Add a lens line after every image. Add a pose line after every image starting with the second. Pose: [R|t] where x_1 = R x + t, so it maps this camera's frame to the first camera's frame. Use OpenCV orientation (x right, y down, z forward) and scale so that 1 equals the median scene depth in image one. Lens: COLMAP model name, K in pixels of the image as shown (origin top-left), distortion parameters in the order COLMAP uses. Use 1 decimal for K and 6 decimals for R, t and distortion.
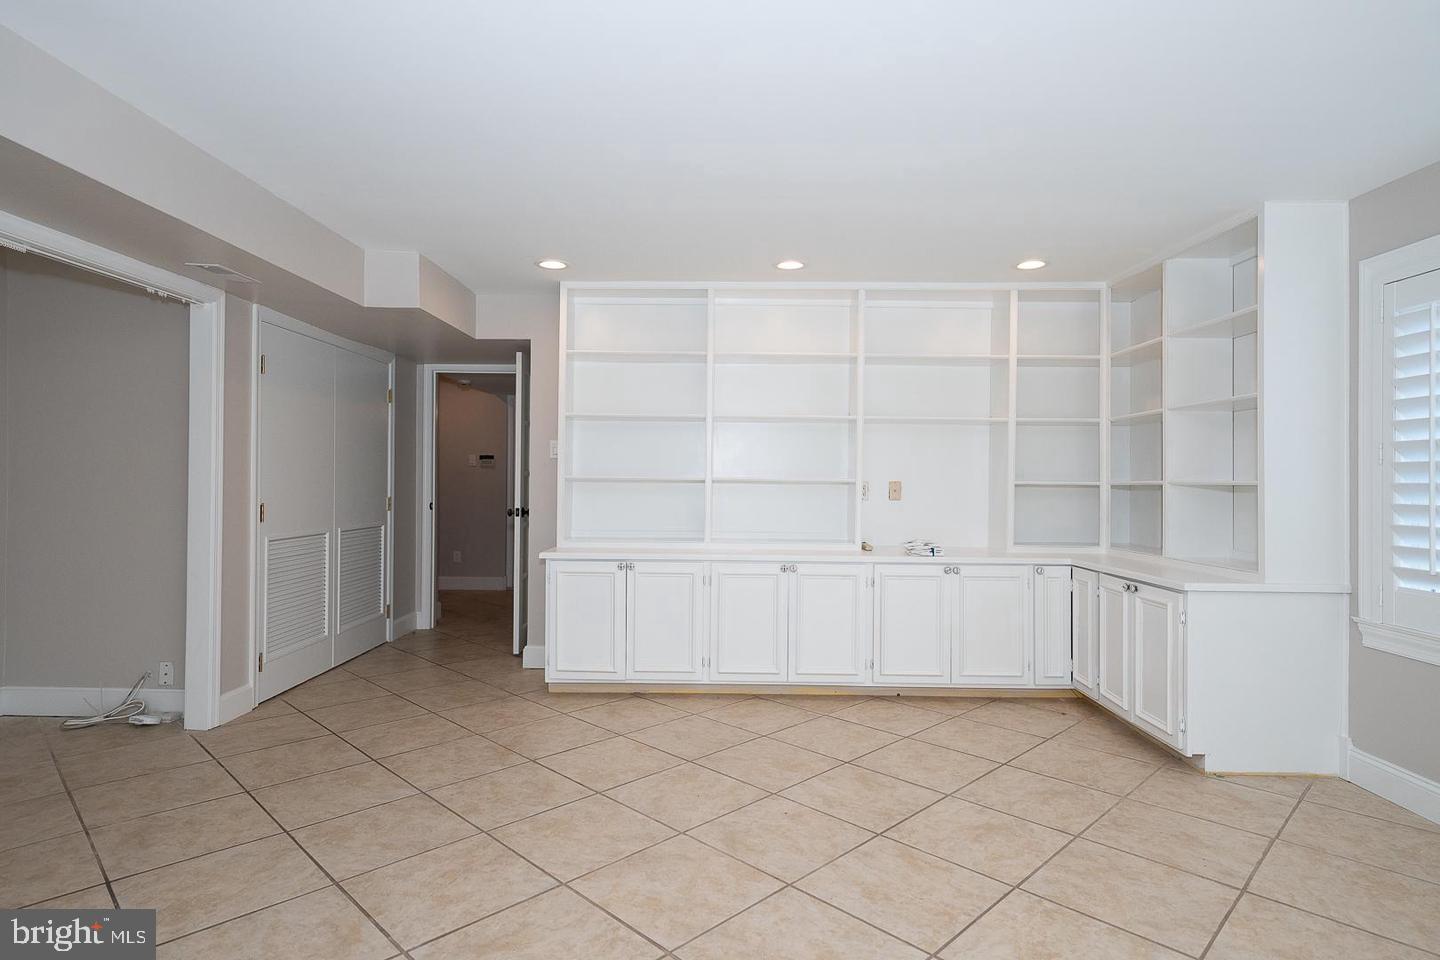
lens RADIAL K [[784.8, 0, 721.1], [0, 784.8, 478.5], [0, 0, 1]] dist [0.002671, -0.000032]
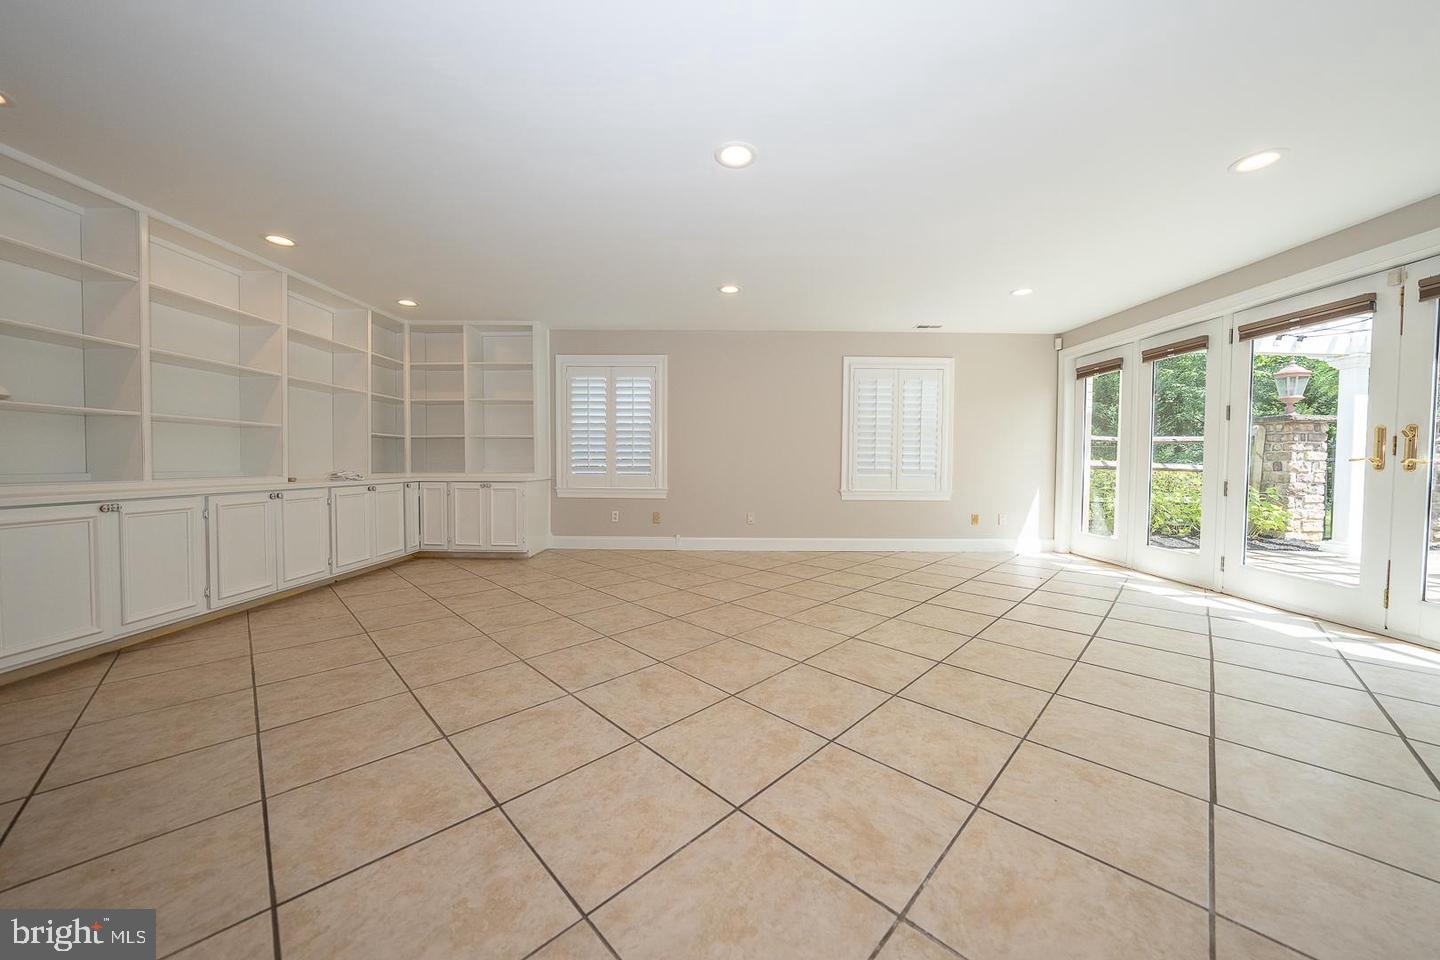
lens RADIAL K [[493.5, 0, 722.0], [0, 493.5, 474.9], [0, 0, 1]] dist [-0.022536, 0.003800]
pose [[0.002186, -0.036429, 0.999334, -0.857596], [-0.007093, 0.999311, 0.036443, 0.066939], [-0.999972, -0.007168, 0.001926, 0.421360]]
